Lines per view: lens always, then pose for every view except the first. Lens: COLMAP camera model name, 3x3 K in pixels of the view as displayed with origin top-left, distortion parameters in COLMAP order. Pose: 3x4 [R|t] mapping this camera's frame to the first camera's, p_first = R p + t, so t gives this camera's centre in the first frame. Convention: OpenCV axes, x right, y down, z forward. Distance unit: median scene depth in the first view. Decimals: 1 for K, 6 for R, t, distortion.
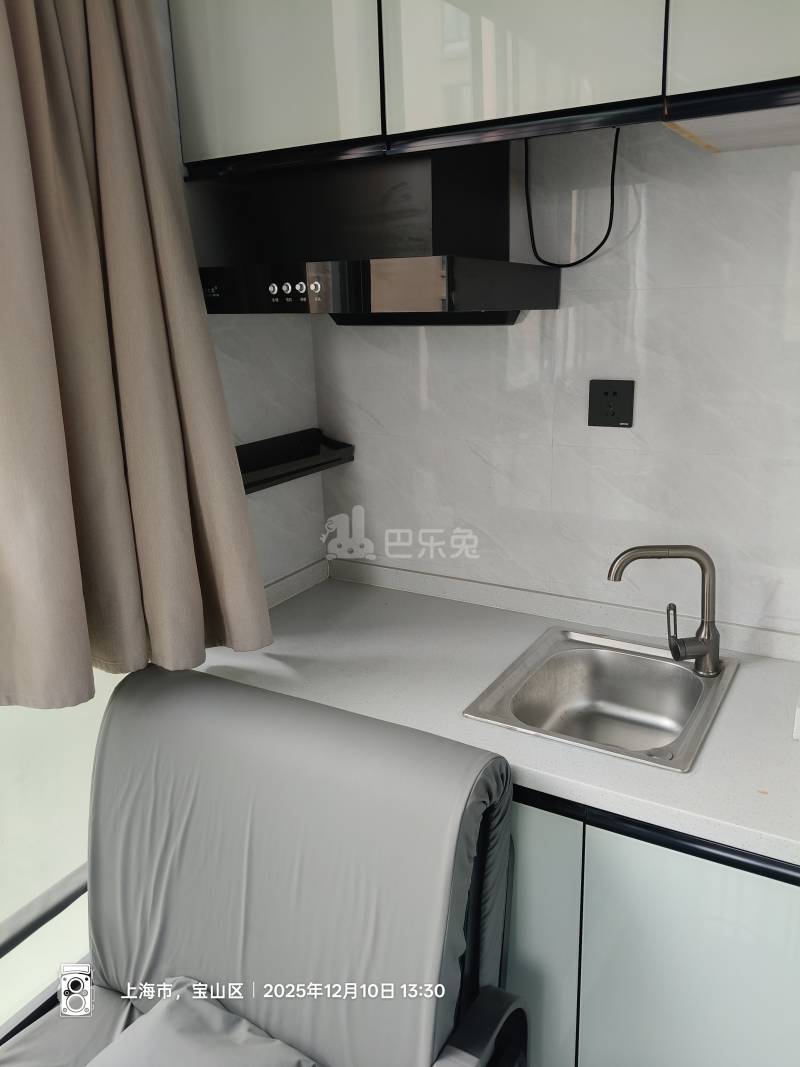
lens RADIAL K [[823.7, 0, 398.1], [0, 823.7, 537.7], [0, 0, 1]] dist [0.035173, -0.078844]
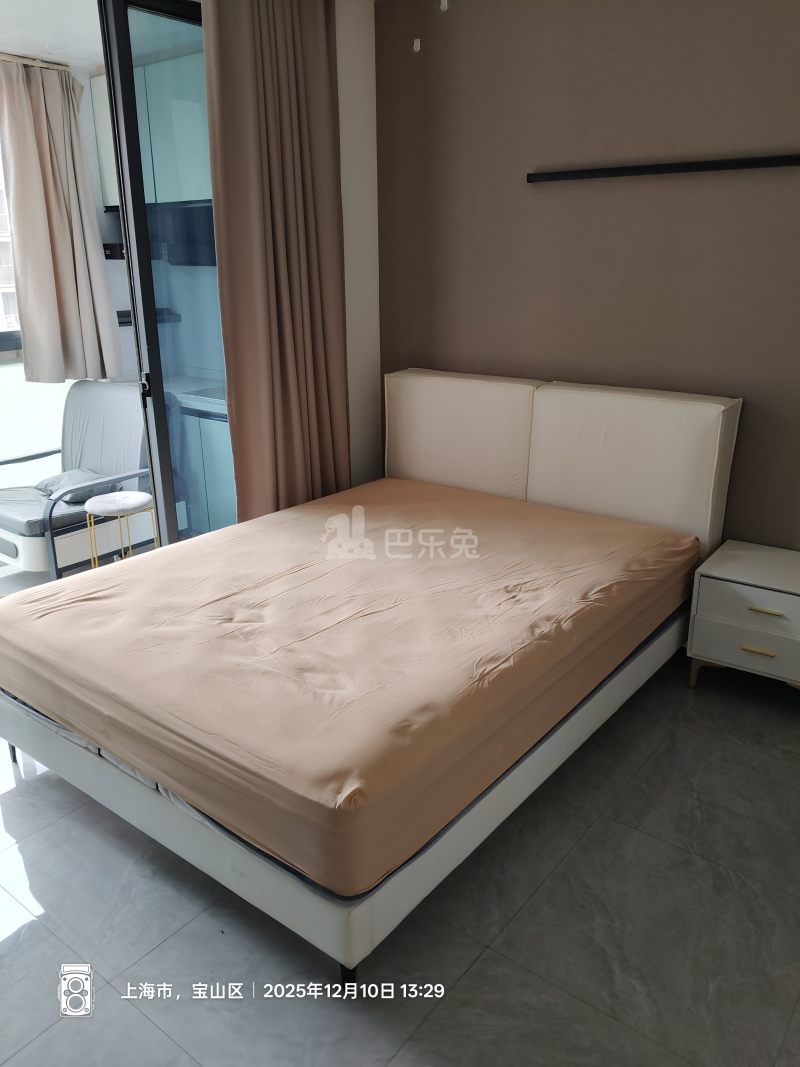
lens RADIAL K [[823.7, 0, 404.5], [0, 823.7, 540.6], [0, 0, 1]] dist [0.035173, -0.078844]
pose [[0.992892, 0.055021, -0.105542, 1.210243], [-0.049542, 0.997319, 0.053858, 0.526521], [0.108222, -0.048247, 0.992955, -1.894058]]
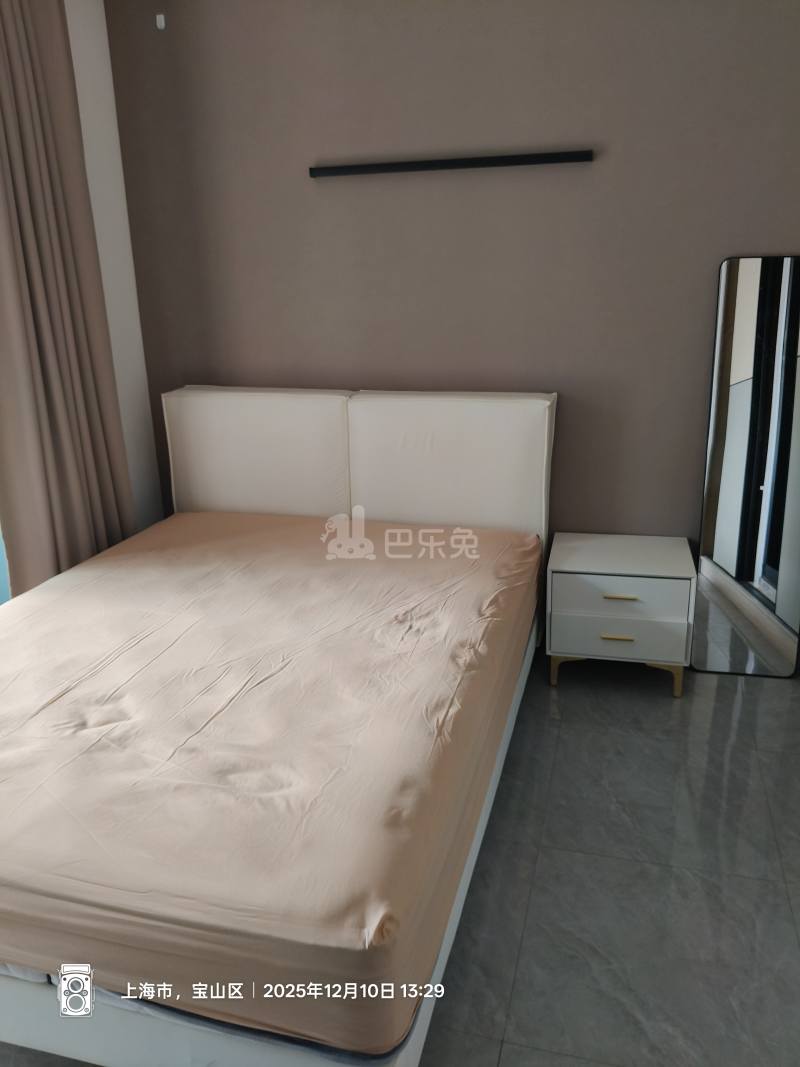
lens RADIAL K [[823.7, 0, 401.9], [0, 823.7, 532.9], [0, 0, 1]] dist [0.035173, -0.078844]
pose [[0.963302, -0.085846, 0.254323, 0.878247], [0.080446, 0.996259, 0.031579, 0.499124], [-0.256083, -0.009961, 0.966604, -1.646624]]
